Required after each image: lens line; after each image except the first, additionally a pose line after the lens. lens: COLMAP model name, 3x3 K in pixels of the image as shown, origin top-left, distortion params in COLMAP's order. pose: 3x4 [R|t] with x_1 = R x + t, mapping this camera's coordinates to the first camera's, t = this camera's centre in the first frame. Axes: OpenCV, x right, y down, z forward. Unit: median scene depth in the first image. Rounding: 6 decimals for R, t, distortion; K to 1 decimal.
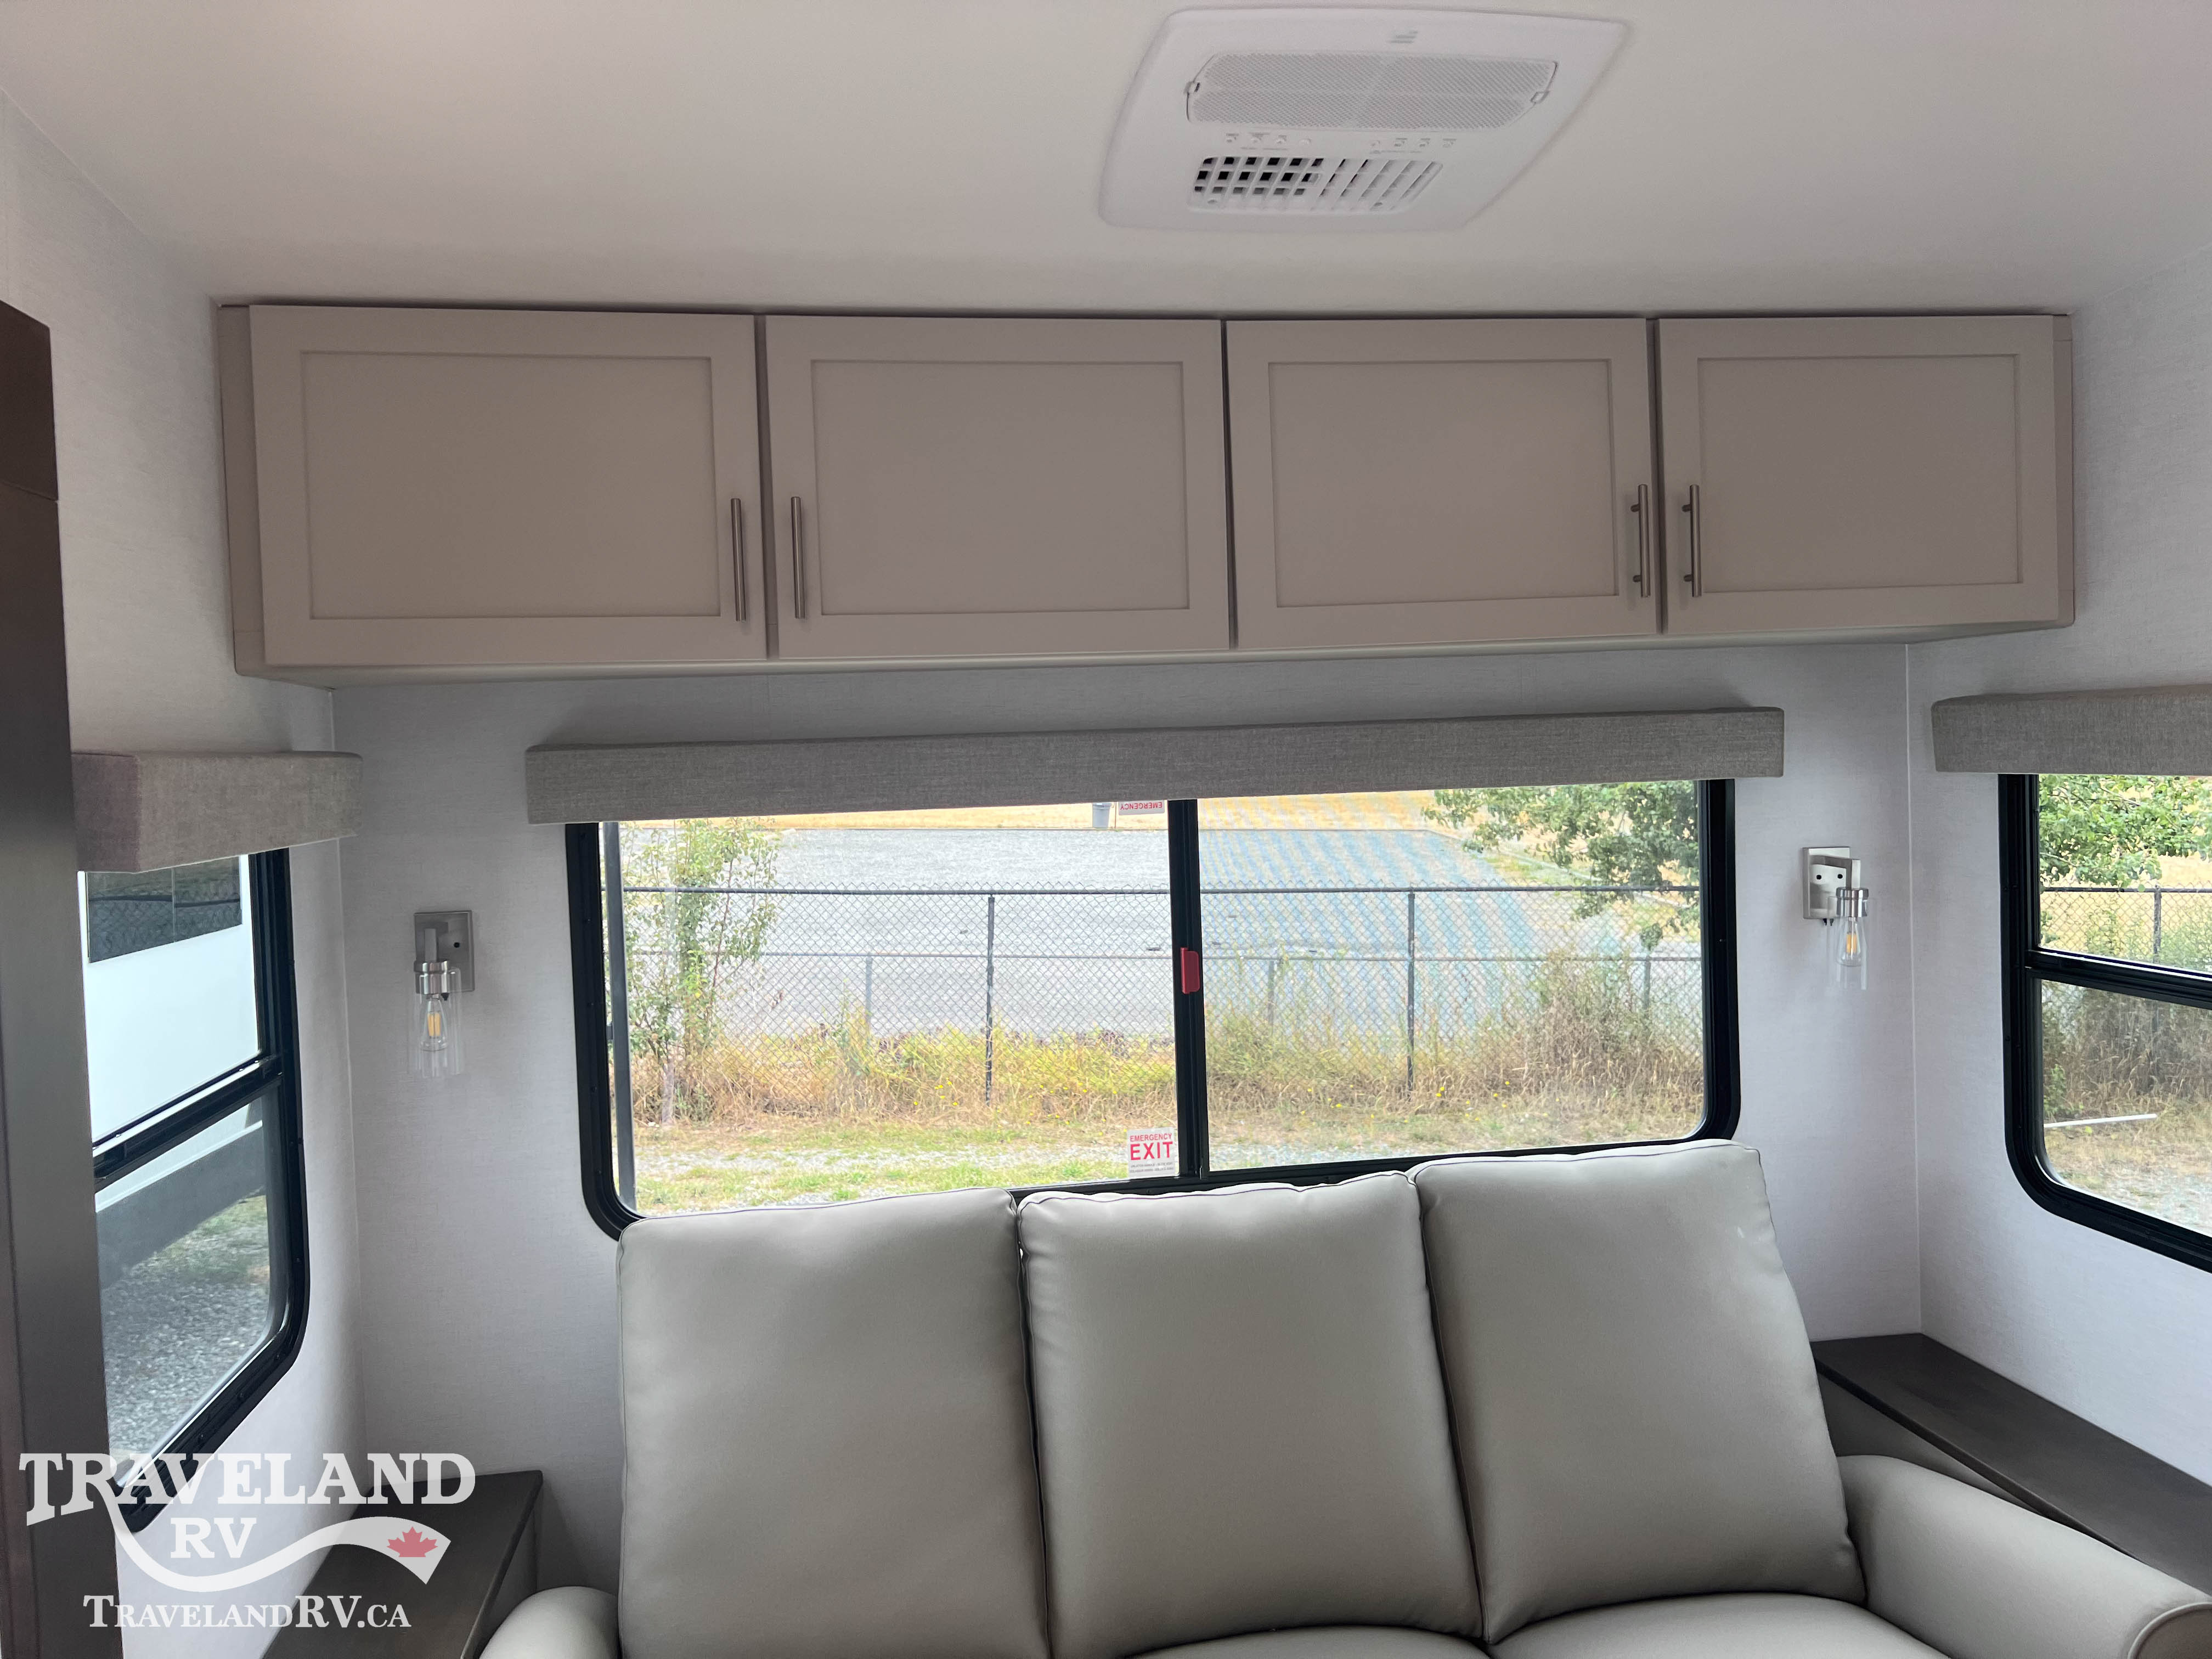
lens RADIAL K [[1660.5, 0, 1091.3], [0, 1660.5, 816.8], [0, 0, 1]] dist [0.054594, -0.065373]
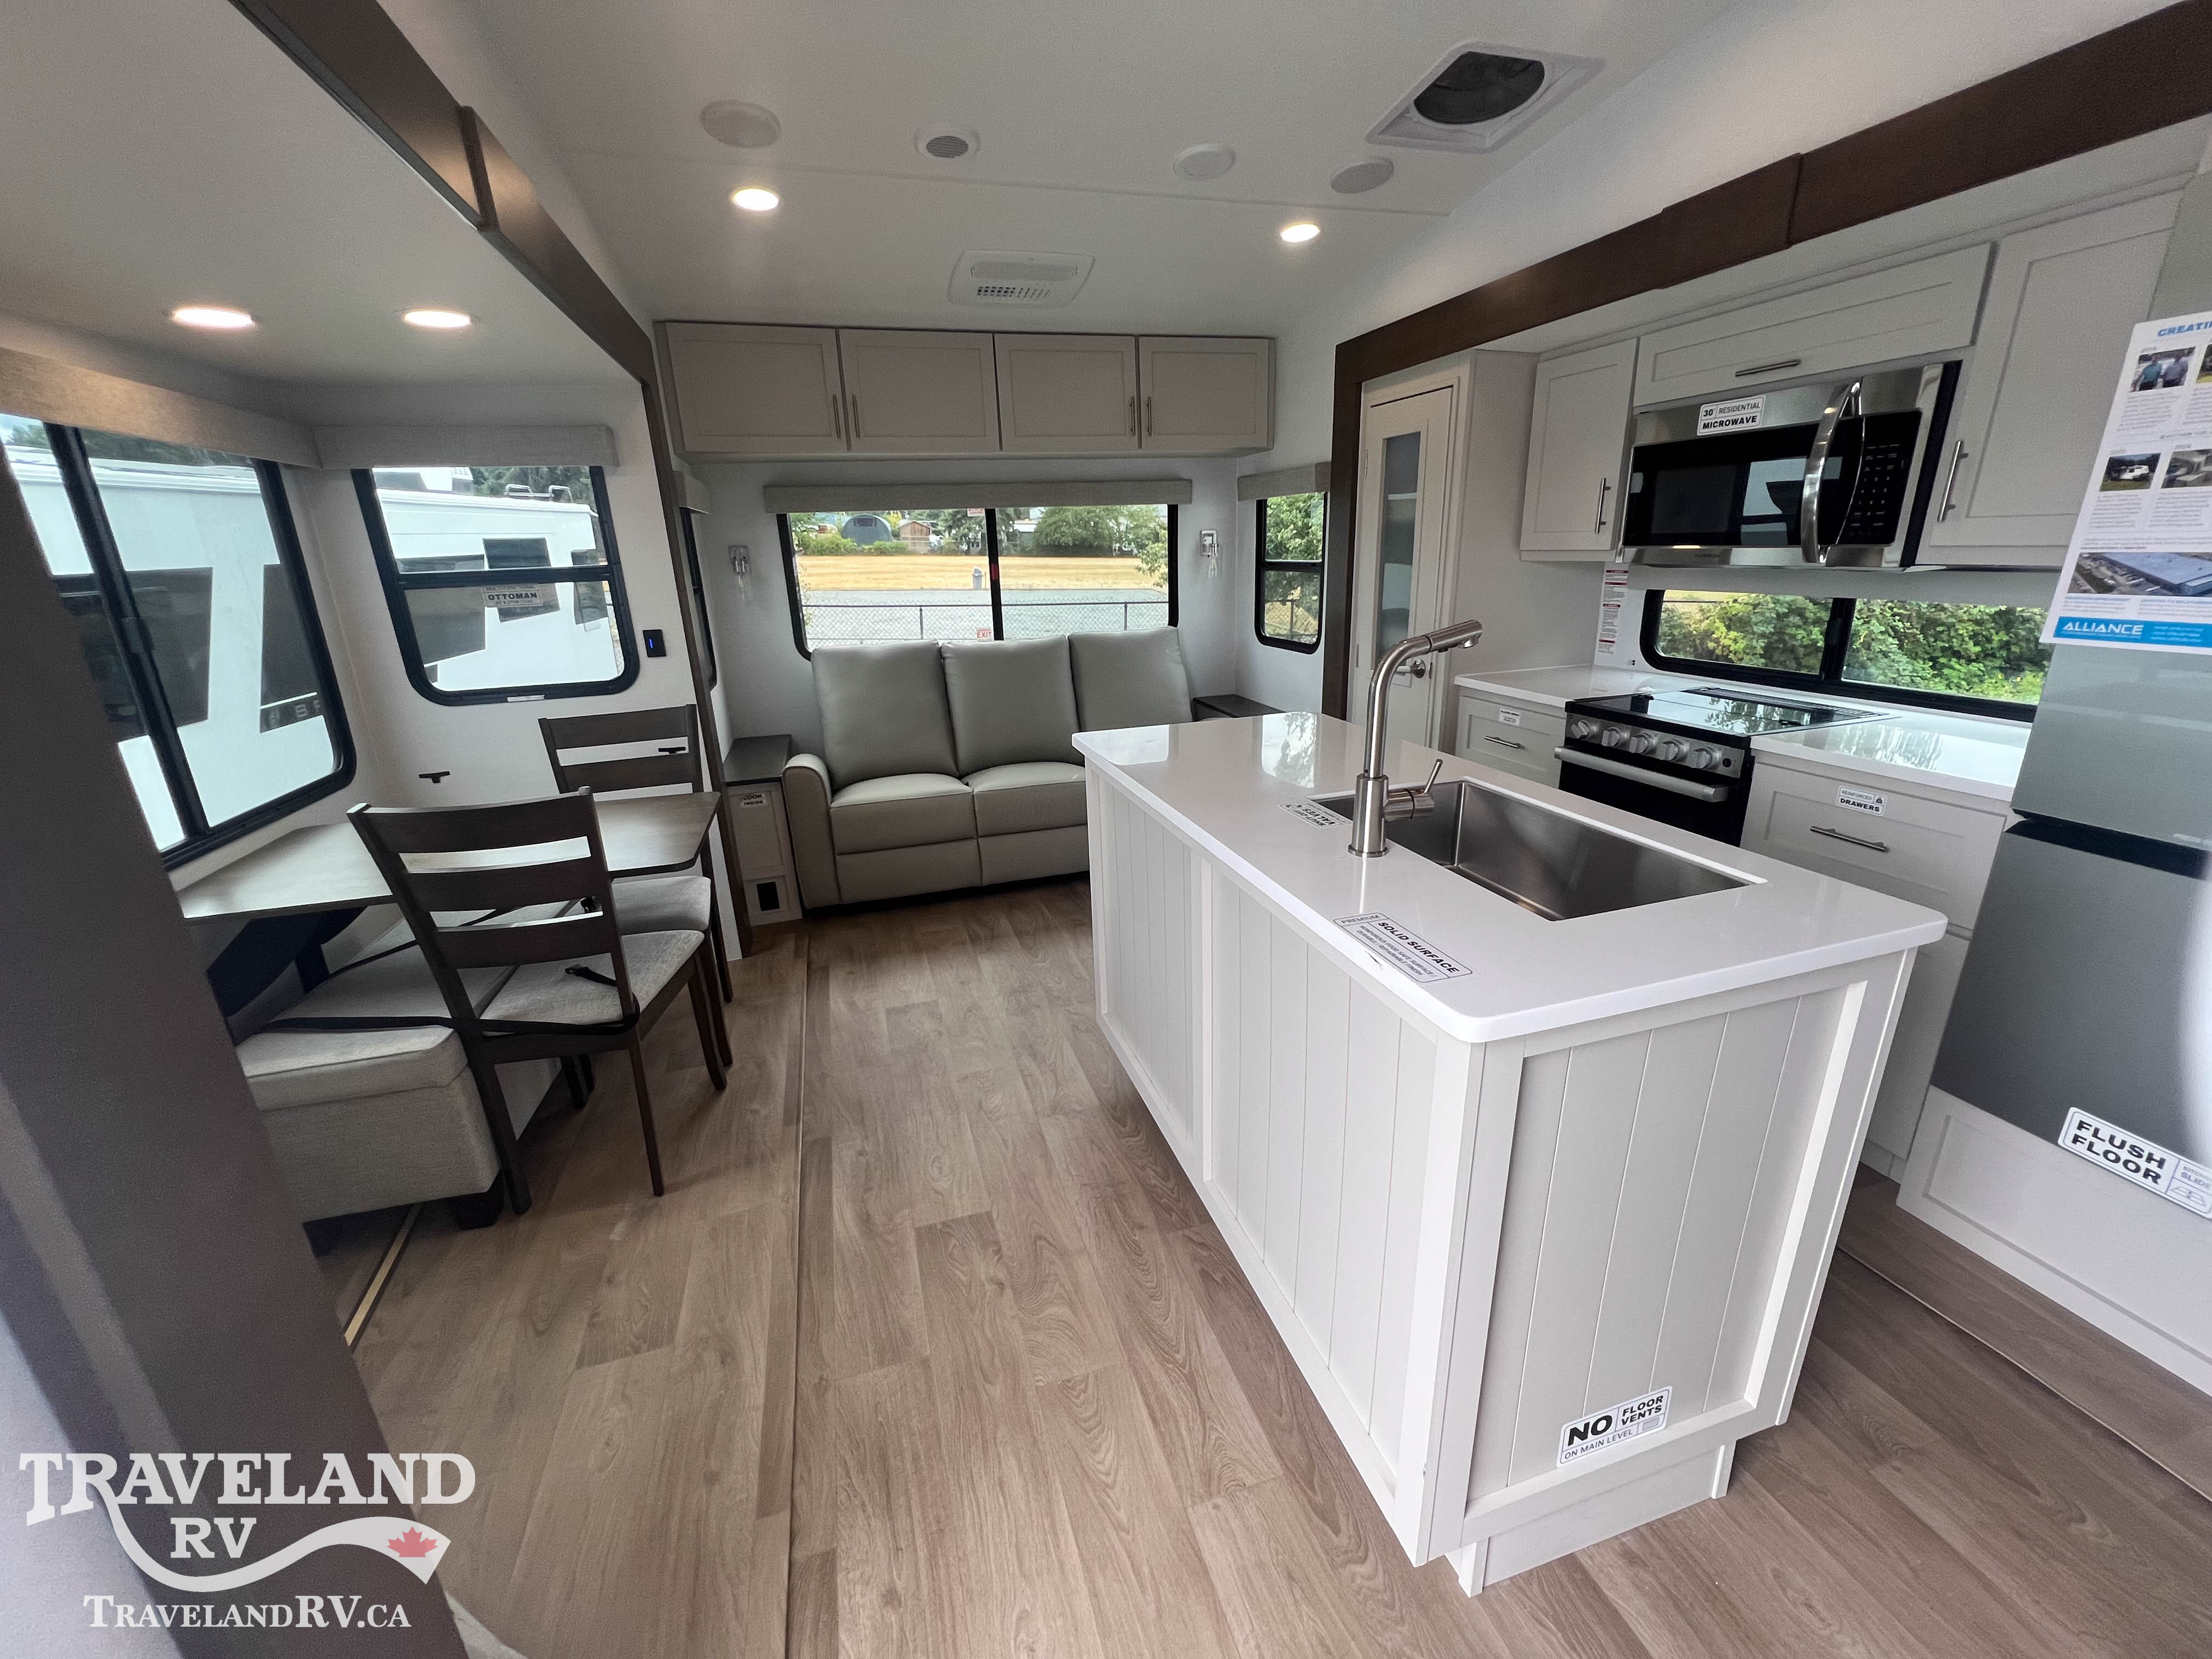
lens RADIAL K [[890.3, 0, 1101.0], [0, 890.3, 834.4], [0, 0, 1]] dist [0.001066, -0.001029]
pose [[0.990647, -0.042402, 0.129695, 0.021850], [0.006385, 0.963855, 0.266352, 0.128859], [-0.136301, -0.263033, 0.955110, -0.700538]]
